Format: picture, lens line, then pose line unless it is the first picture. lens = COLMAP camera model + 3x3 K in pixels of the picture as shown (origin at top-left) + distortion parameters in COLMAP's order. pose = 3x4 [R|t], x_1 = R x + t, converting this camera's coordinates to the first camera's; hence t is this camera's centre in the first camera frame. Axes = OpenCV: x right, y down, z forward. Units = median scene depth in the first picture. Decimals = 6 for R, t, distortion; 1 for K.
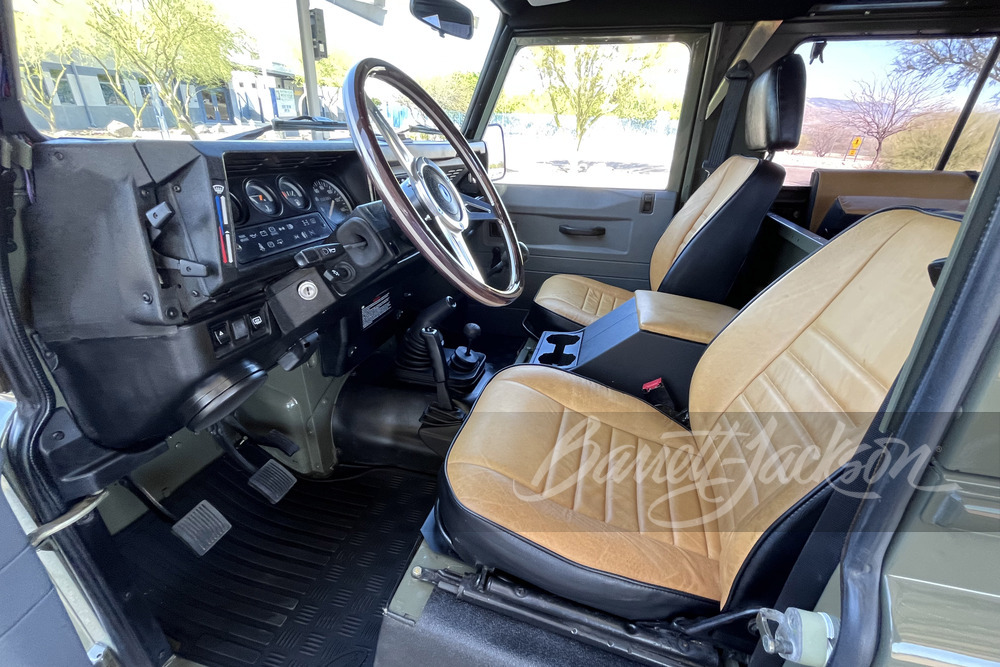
lens RADIAL K [[443.9, 0, 499.7], [0, 443.9, 364.5], [0, 0, 1]] dist [-0.001364, -0.000225]
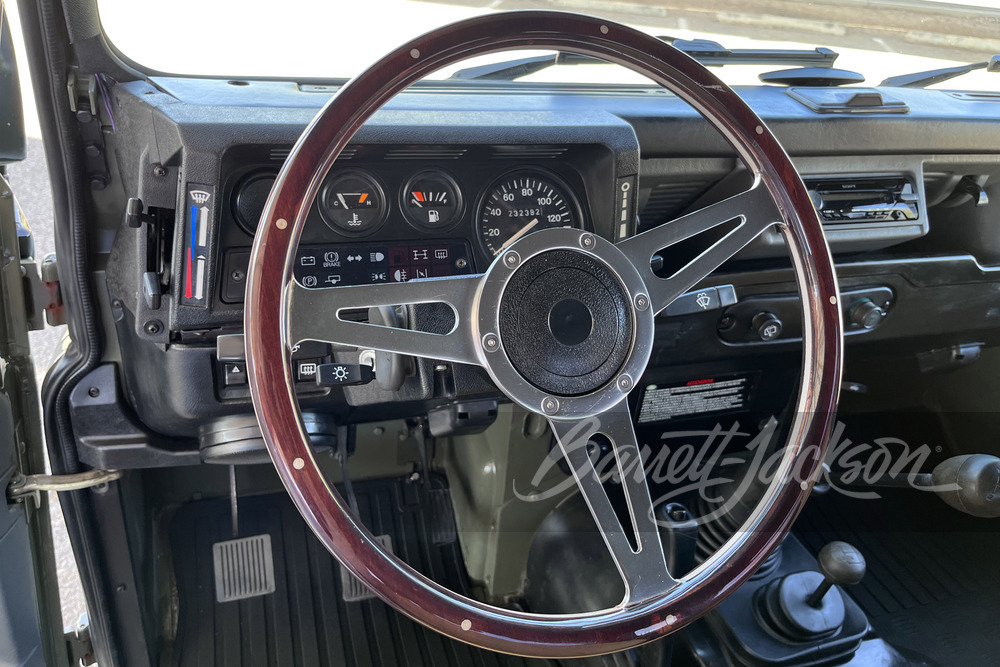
lens RADIAL K [[762.3, 0, 499.1], [0, 762.3, 301.3], [0, 0, 1]] dist [0.006076, 0.002447]
pose [[0.540978, 0.406608, -0.736215, 0.328336], [-0.445384, 0.881049, 0.159326, -0.457209], [0.713425, 0.241707, 0.657726, 0.459375]]
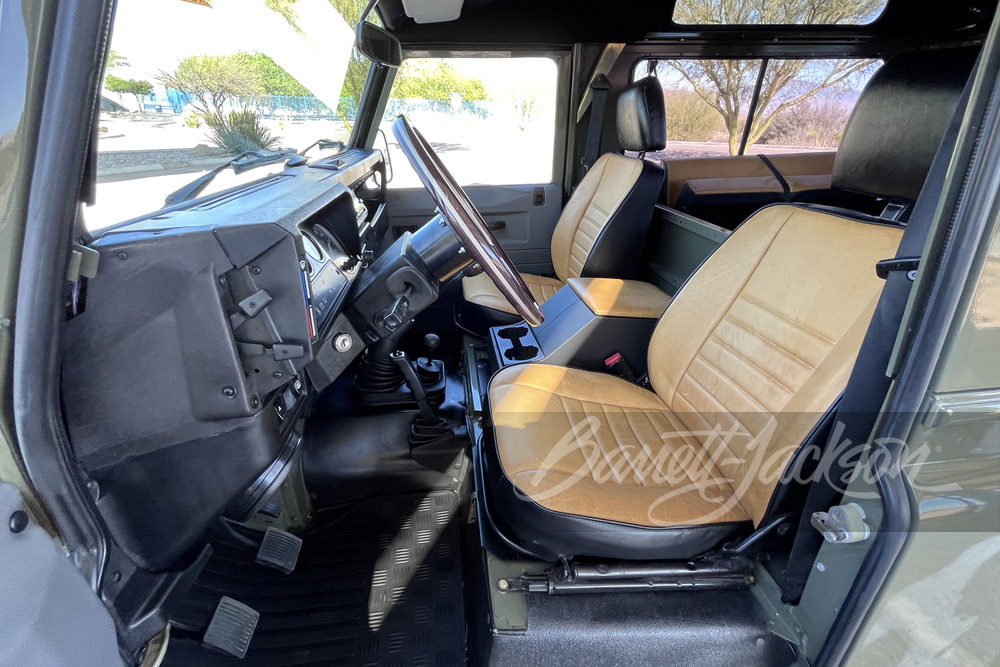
lens RADIAL K [[443.8, 0, 500.0], [0, 443.8, 333.5], [0, 0, 1]] dist [-0.001747, -0.000359]
pose [[0.931493, -0.184361, 0.313579, -0.410897], [0.191177, 0.981513, 0.009161, -0.128581], [-0.309470, 0.051416, 0.949518, -0.026100]]
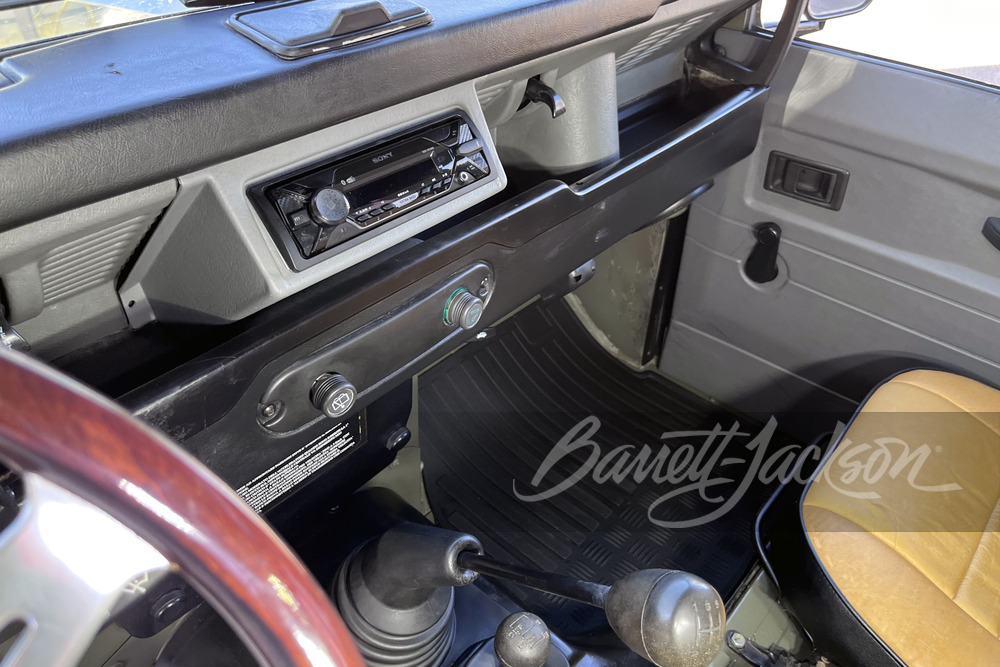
lens RADIAL K [[767.0, 0, 500.0], [0, 767.0, 333.5], [0, 0, 1]] dist [0.005173, 0.001000]
pose [[0.896380, 0.284646, -0.339823, 0.081743], [-0.224699, 0.952577, 0.205202, -0.686552], [0.382117, -0.107581, 0.917830, 0.924428]]
